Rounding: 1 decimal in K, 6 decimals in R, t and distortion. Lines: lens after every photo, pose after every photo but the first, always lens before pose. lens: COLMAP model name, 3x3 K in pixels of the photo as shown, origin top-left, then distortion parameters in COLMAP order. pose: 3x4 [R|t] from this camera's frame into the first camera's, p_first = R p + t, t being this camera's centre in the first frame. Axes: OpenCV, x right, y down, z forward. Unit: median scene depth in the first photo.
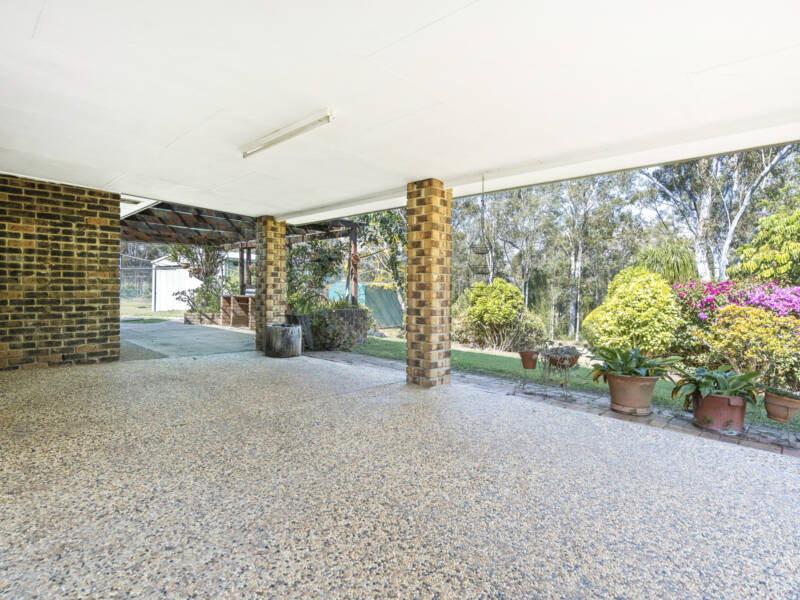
lens RADIAL K [[414.8, 0, 400.0], [0, 414.8, 300.0], [0, 0, 1]] dist [-0.001249, -0.000492]
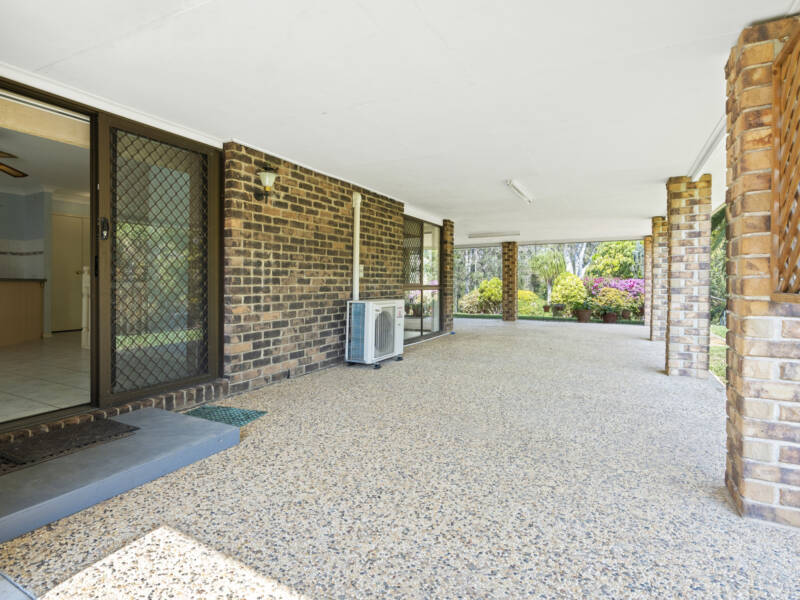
lens RADIAL K [[414.8, 0, 400.0], [0, 414.8, 300.0], [0, 0, 1]] dist [-0.001249, -0.000492]
pose [[0.960025, -0.030445, 0.278252, -0.996890], [0.027358, 0.999514, 0.014972, 0.015021], [-0.278573, -0.006761, 0.960391, -0.970684]]
